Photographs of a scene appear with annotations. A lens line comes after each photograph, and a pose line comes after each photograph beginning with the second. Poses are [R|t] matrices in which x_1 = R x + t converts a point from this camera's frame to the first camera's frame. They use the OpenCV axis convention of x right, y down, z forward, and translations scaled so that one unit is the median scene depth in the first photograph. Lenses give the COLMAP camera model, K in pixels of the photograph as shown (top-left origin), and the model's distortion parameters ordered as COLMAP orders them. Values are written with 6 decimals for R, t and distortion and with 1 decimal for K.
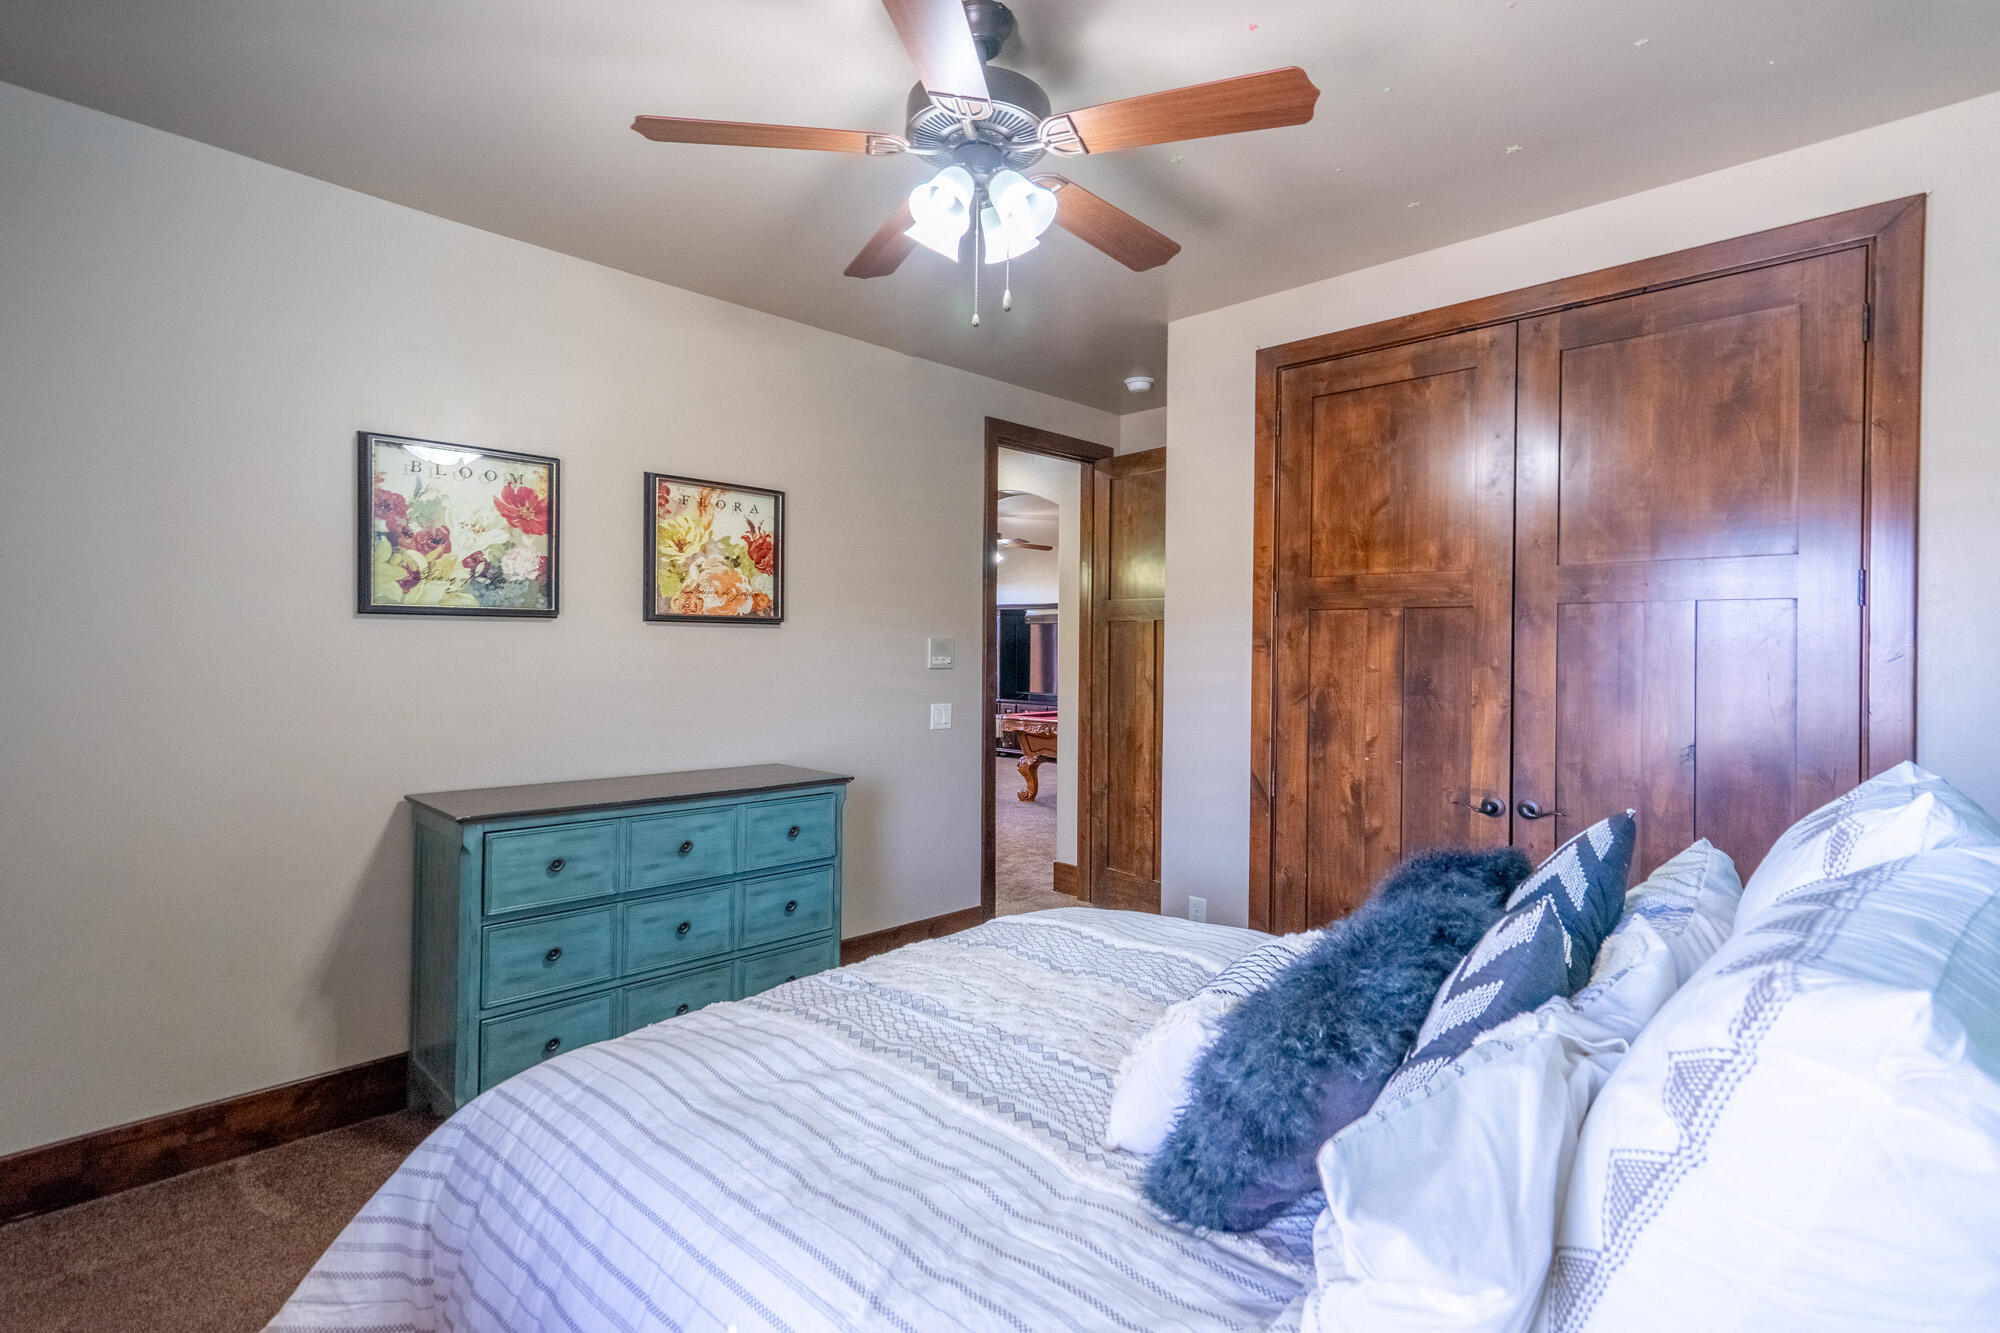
lens RADIAL K [[934.4, 0, 1000.0], [0, 934.4, 666.5], [0, 0, 1]] dist [0.002382, 0.000599]
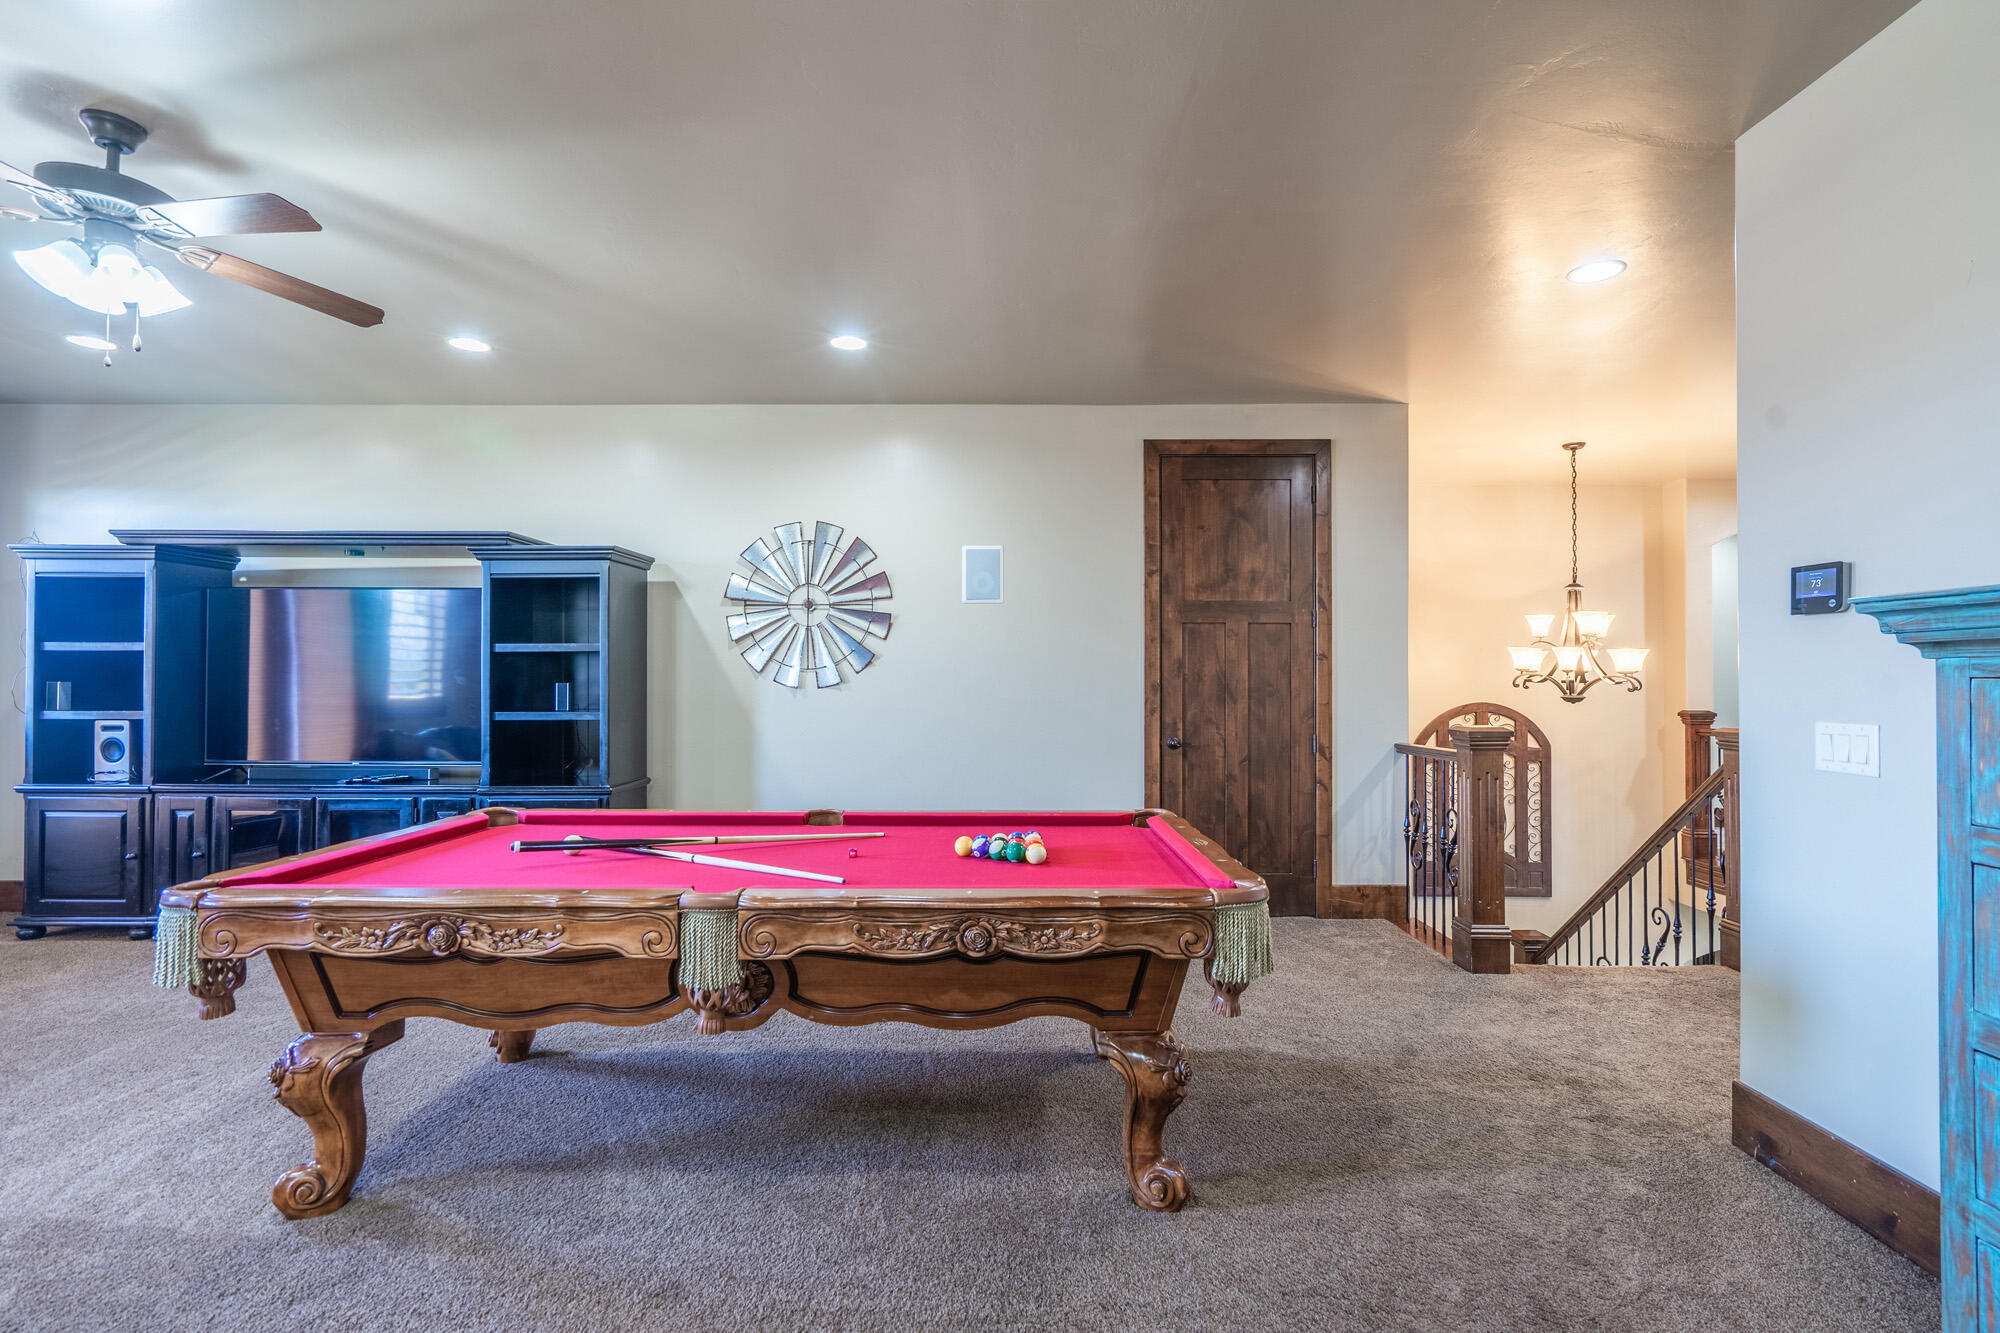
lens RADIAL K [[922.7, 0, 1000.0], [0, 922.7, 666.5], [0, 0, 1]] dist [0.000231, 0.000908]
pose [[0.728992, 0.002538, 0.684517, -0.009118], [0.006679, 0.999919, -0.010821, -0.003876], [-0.684489, 0.012461, 0.728916, 0.675250]]
